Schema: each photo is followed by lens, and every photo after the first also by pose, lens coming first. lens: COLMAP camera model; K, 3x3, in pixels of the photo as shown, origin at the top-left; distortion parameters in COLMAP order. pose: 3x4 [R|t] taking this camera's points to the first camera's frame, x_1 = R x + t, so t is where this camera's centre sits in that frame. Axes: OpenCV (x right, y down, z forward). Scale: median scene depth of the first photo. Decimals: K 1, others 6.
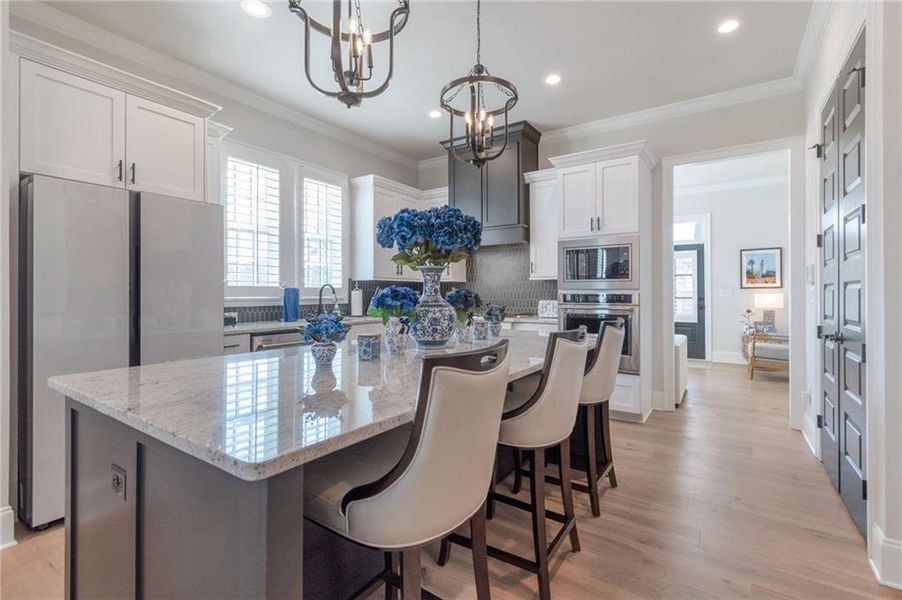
lens RADIAL K [[396.9, 0, 458.9], [0, 396.9, 296.0], [0, 0, 1]] dist [0.001781, 0.000281]
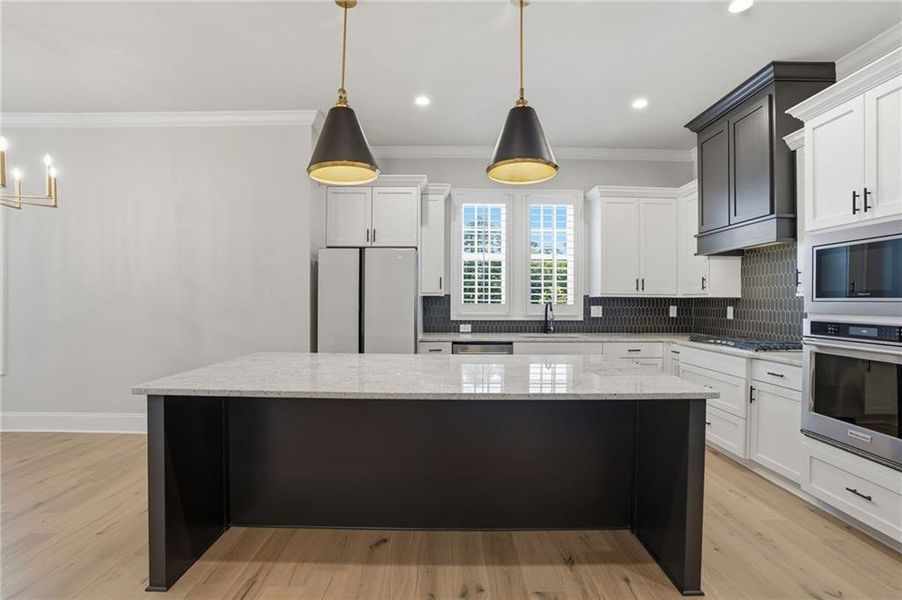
lens RADIAL K [[419.6, 0, 472.3], [0, 419.6, 301.7], [0, 0, 1]] dist [-0.000526, 0.000042]
pose [[0.606896, 0.007643, -0.794744, 0.402827], [-0.017895, 0.999832, -0.004049, -0.020179], [0.794580, 0.016679, 0.606931, 0.160643]]
